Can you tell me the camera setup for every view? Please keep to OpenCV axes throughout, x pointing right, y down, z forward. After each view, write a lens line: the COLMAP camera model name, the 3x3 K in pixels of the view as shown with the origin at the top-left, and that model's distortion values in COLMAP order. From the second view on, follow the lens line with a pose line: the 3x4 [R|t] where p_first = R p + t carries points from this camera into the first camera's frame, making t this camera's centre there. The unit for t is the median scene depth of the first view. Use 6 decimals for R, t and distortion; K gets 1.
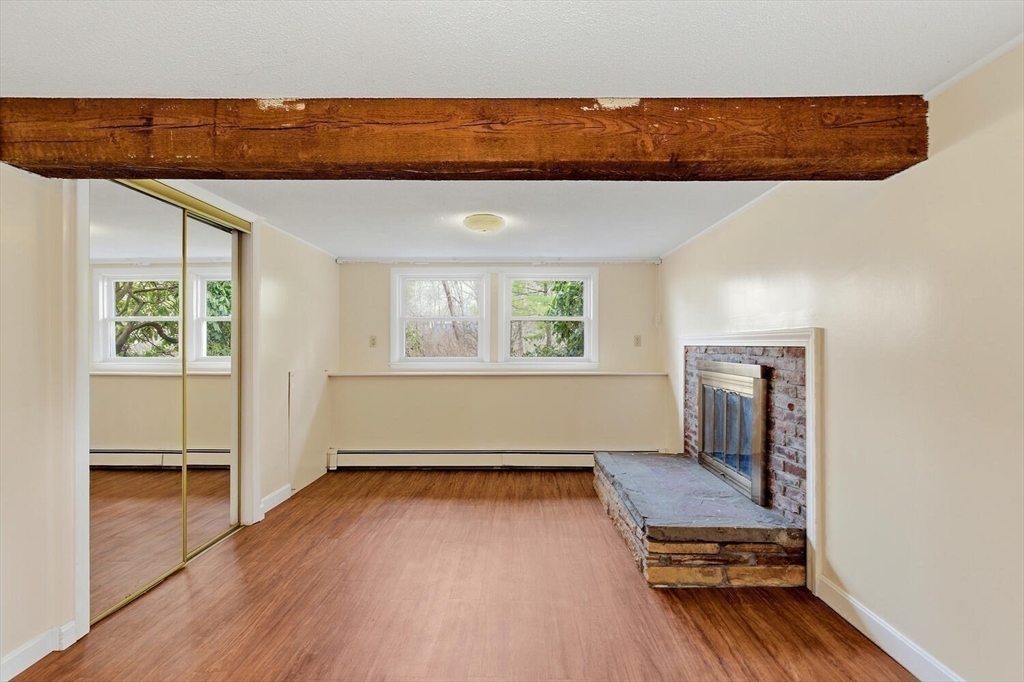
lens RADIAL K [[474.6, 0, 513.7], [0, 474.6, 343.7], [0, 0, 1]] dist [-0.009580, 0.001427]
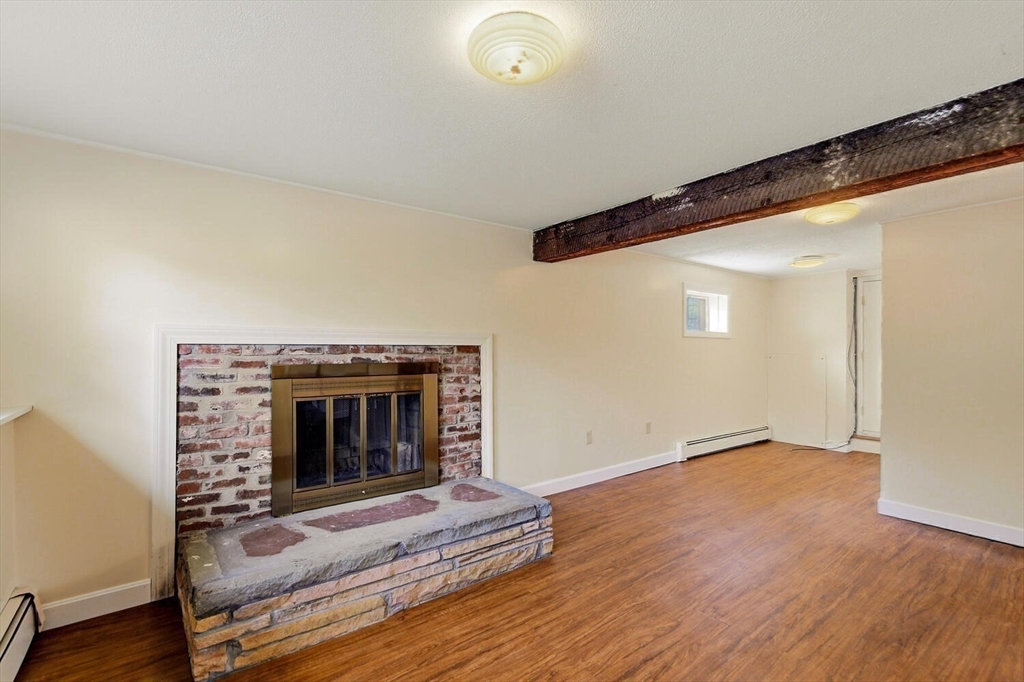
lens RADIAL K [[474.6, 0, 514.6], [0, 474.6, 346.4], [0, 0, 1]] dist [-0.009580, 0.001427]
pose [[-0.625970, 0.002127, 0.779844, -0.541373], [-0.002137, 0.999988, -0.004443, 0.015171], [-0.779844, -0.004448, -0.625958, 1.755634]]
